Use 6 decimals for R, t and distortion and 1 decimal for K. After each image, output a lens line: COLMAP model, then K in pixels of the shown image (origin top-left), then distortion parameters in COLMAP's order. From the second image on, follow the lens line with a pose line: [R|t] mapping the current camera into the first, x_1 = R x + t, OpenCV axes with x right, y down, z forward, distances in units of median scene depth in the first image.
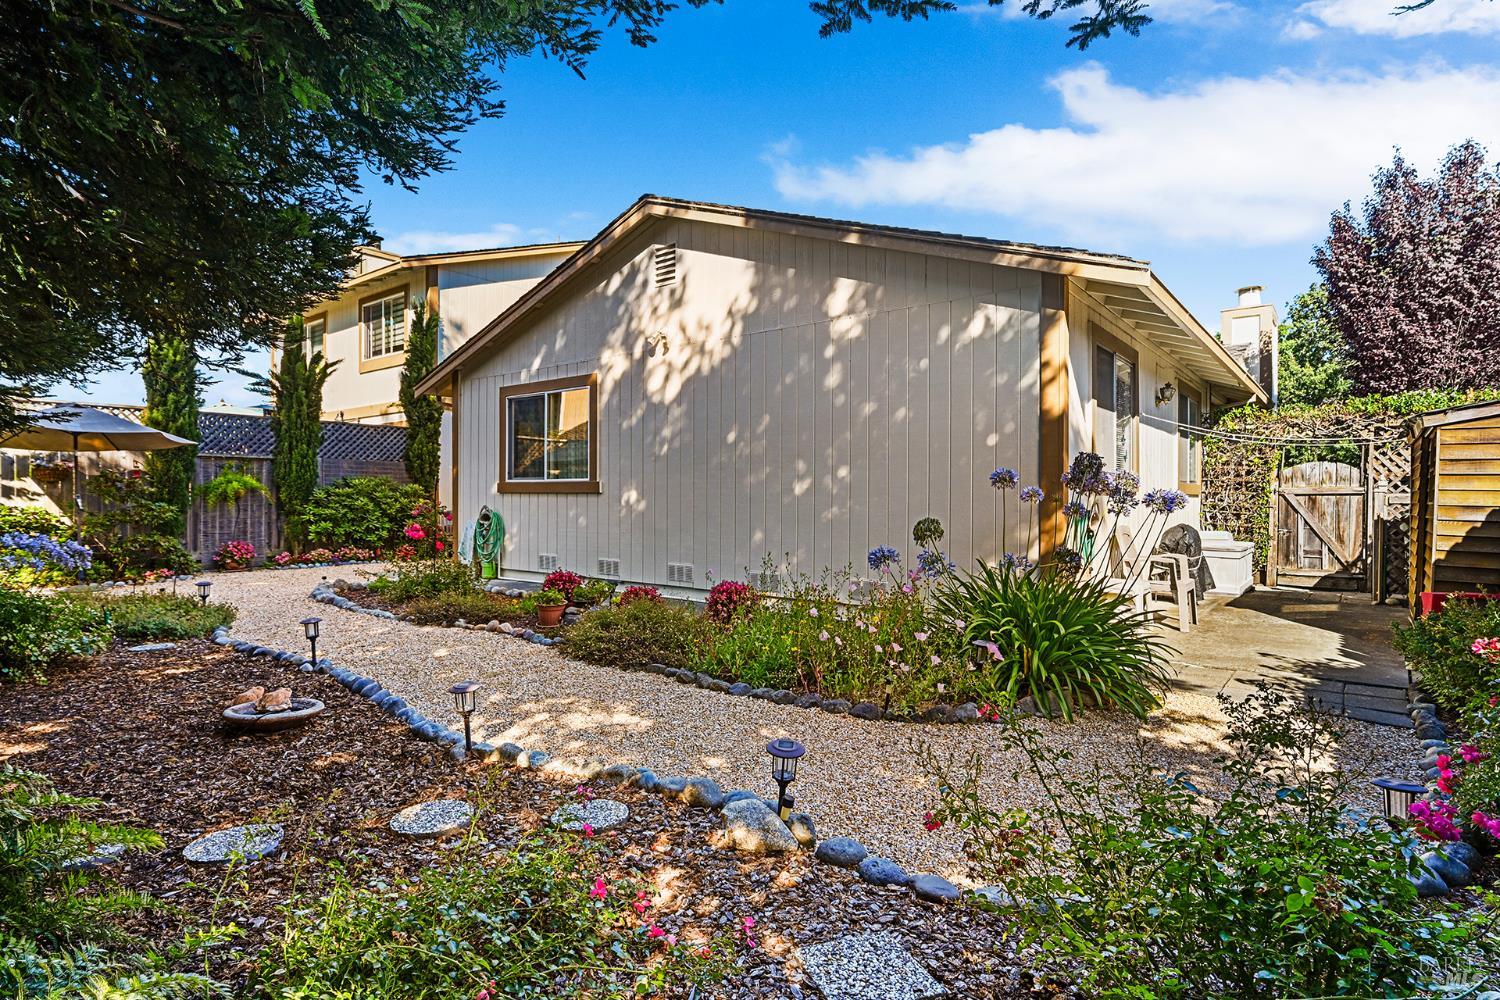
lens RADIAL K [[779.0, 0, 755.3], [0, 779.0, 517.7], [0, 0, 1]] dist [-0.001758, -0.000043]
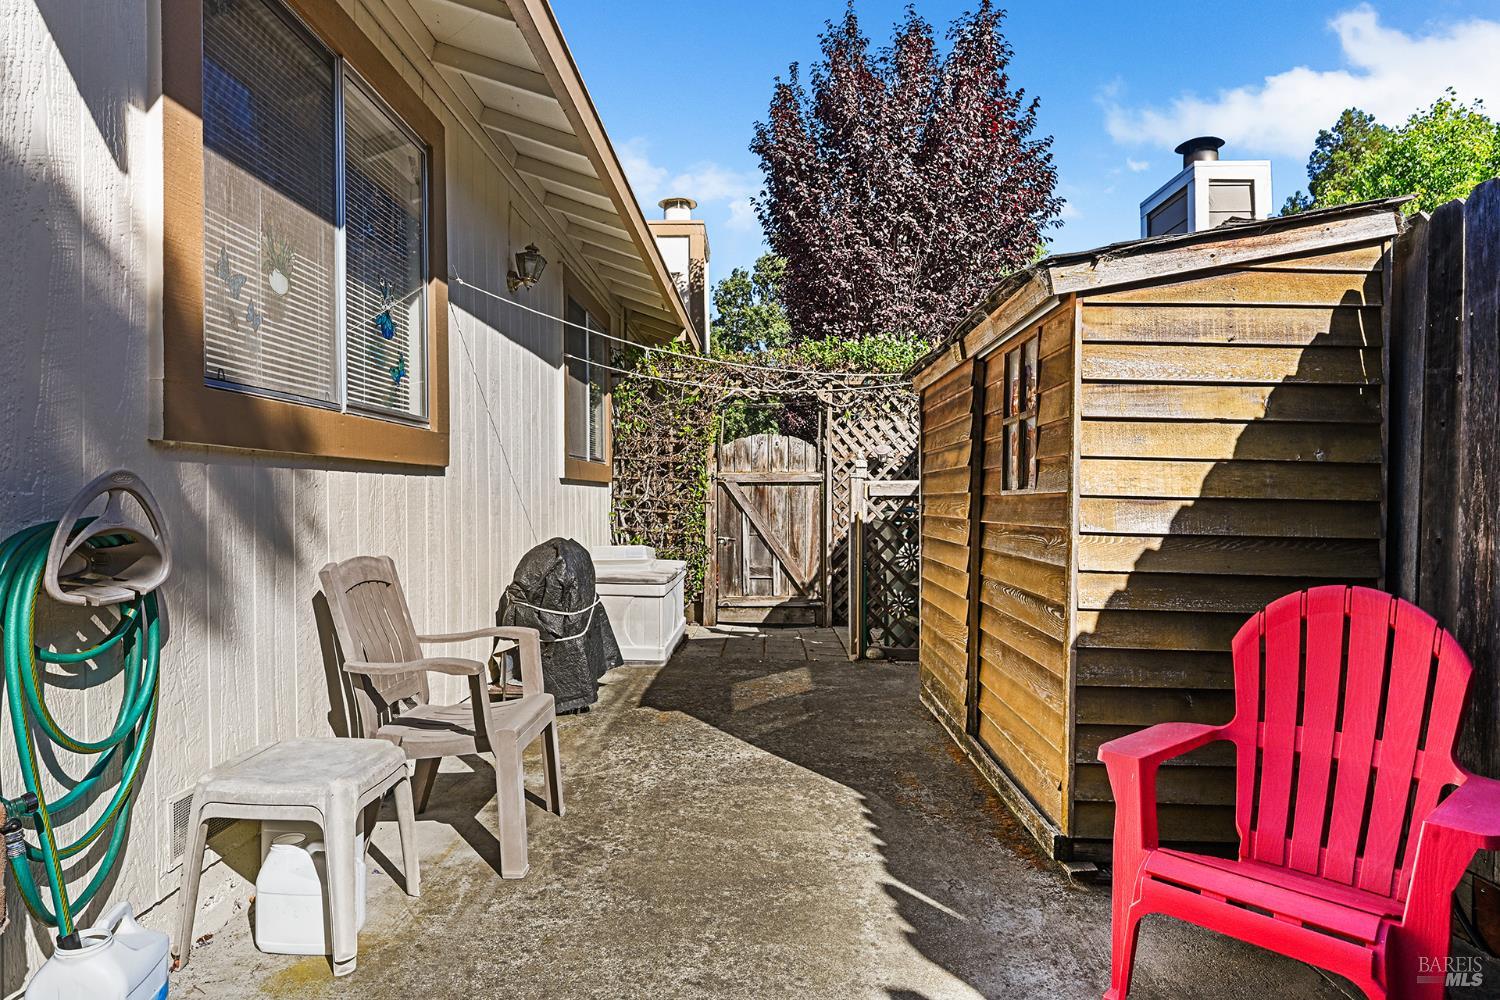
lens RADIAL K [[895.7, 0, 749.8], [0, 895.7, 493.5], [0, 0, 1]] dist [0.000716, -0.000786]
pose [[0.801166, 0.002430, 0.598437, 0.255648], [0.012815, 0.999693, -0.021217, -0.005236], [-0.598305, 0.024667, 0.800889, 0.399146]]
